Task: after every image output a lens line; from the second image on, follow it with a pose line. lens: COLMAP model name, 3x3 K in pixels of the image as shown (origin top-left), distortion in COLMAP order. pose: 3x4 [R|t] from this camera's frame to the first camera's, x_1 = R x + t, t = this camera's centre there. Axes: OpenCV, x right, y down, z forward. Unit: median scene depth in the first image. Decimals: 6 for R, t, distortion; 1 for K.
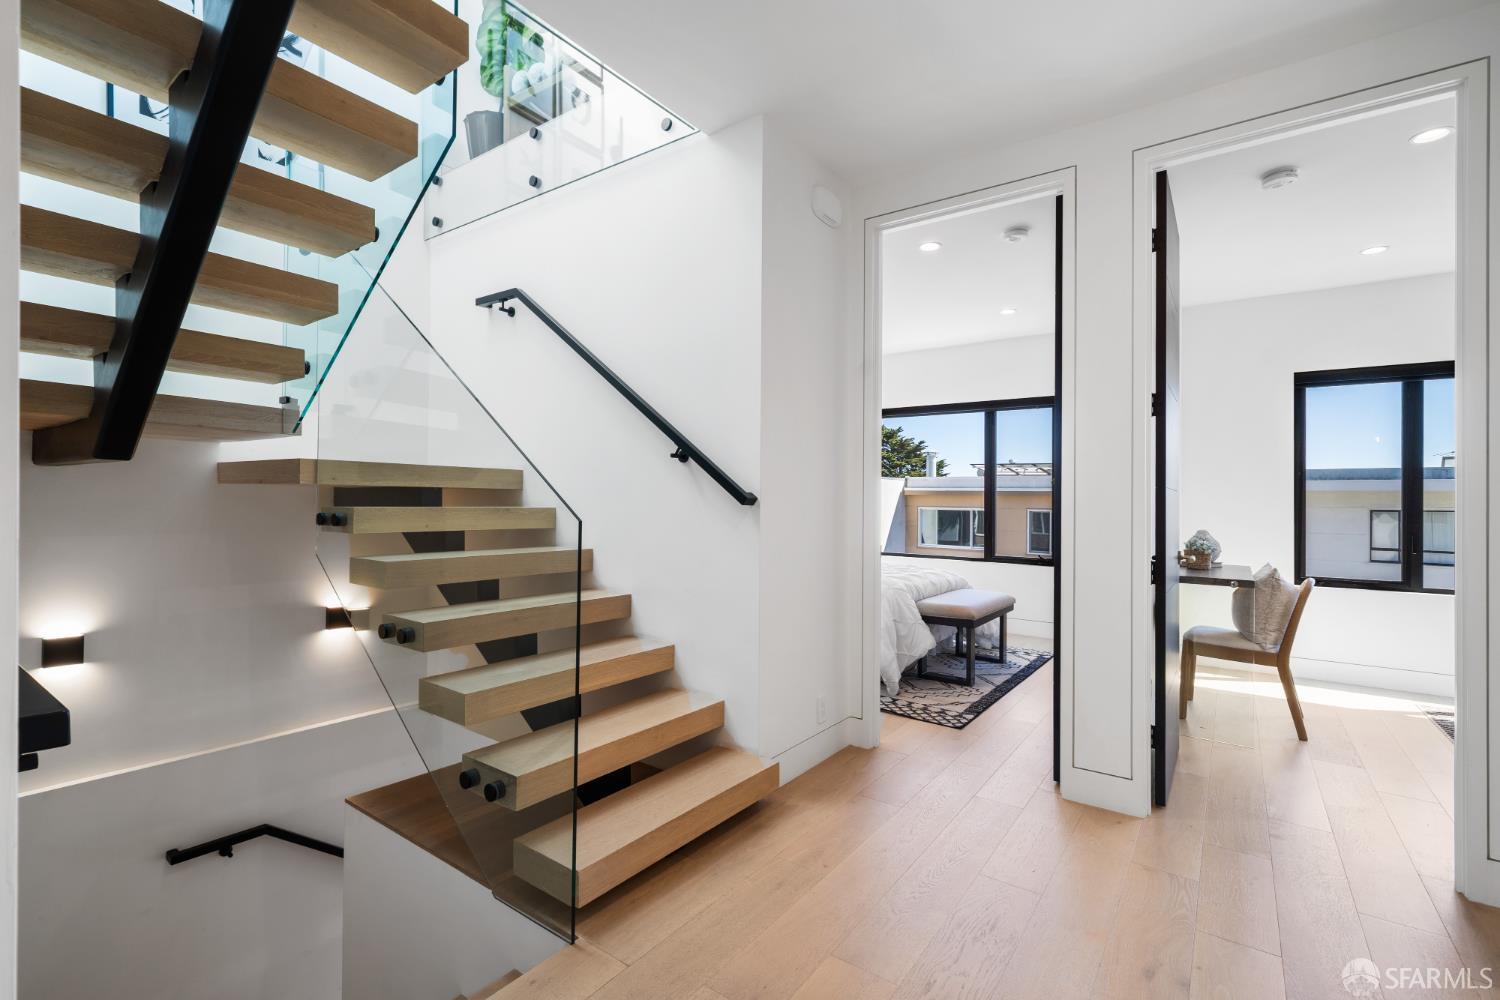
lens RADIAL K [[680.6, 0, 744.7], [0, 680.6, 489.7], [0, 0, 1]] dist [0.049737, 0.000249]
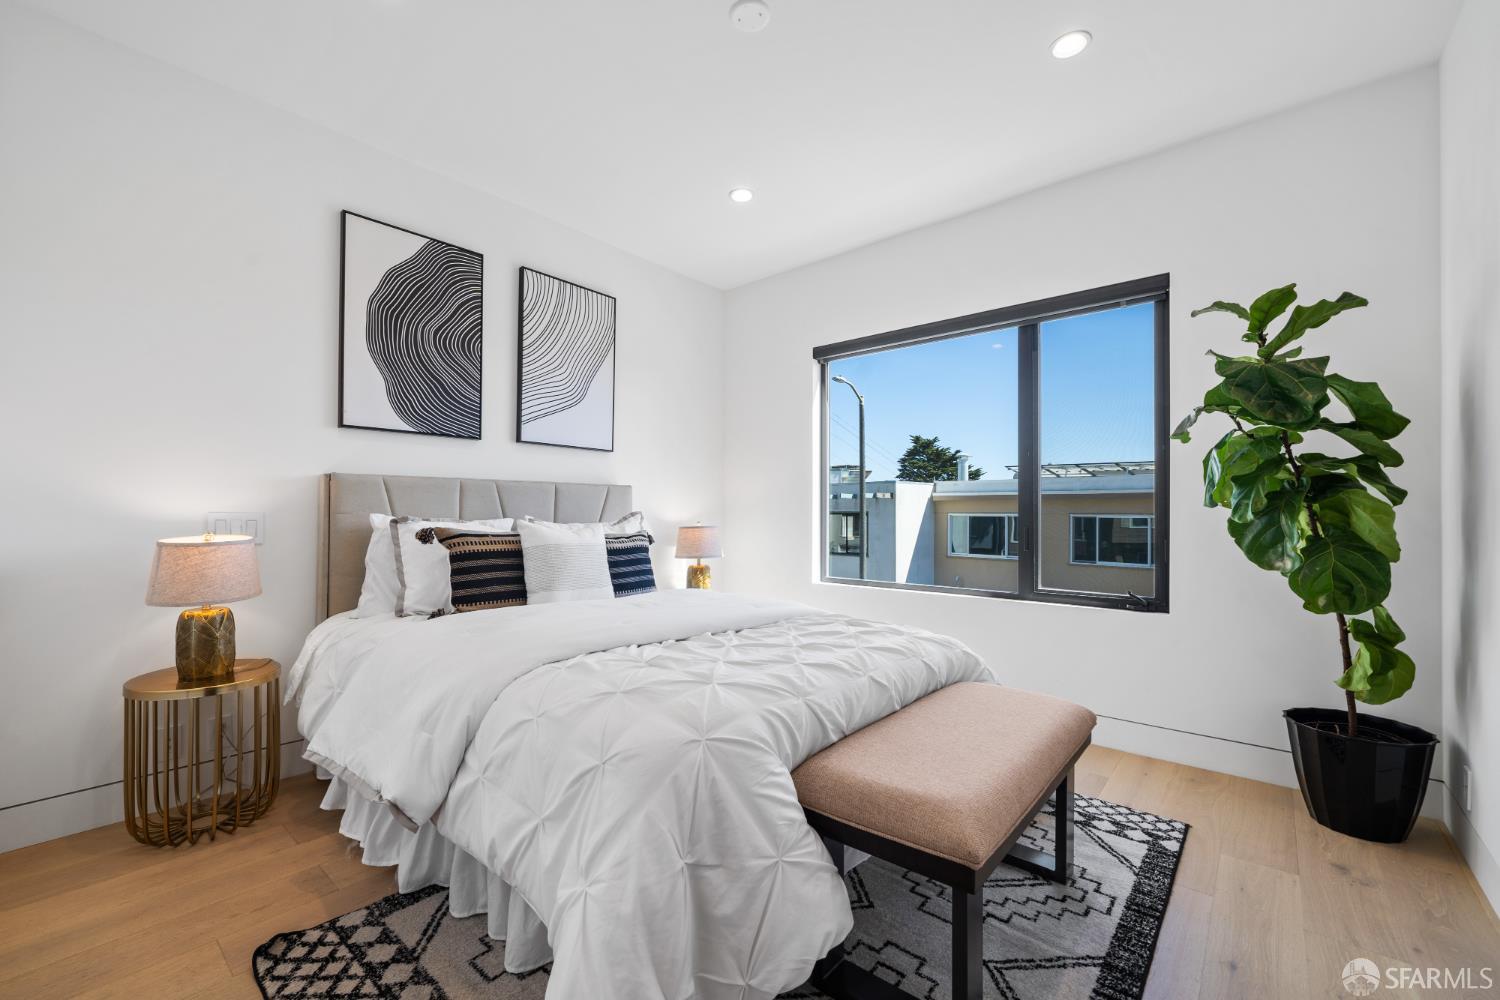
lens RADIAL K [[626.4, 0, 727.4], [0, 626.4, 504.4], [0, 0, 1]] dist [-0.000034, -0.000337]
pose [[0.994743, -0.007300, -0.102146, 0.044166], [0.007913, 0.999953, 0.005594, 0.006281], [0.102100, -0.006373, 0.994754, 0.124564]]
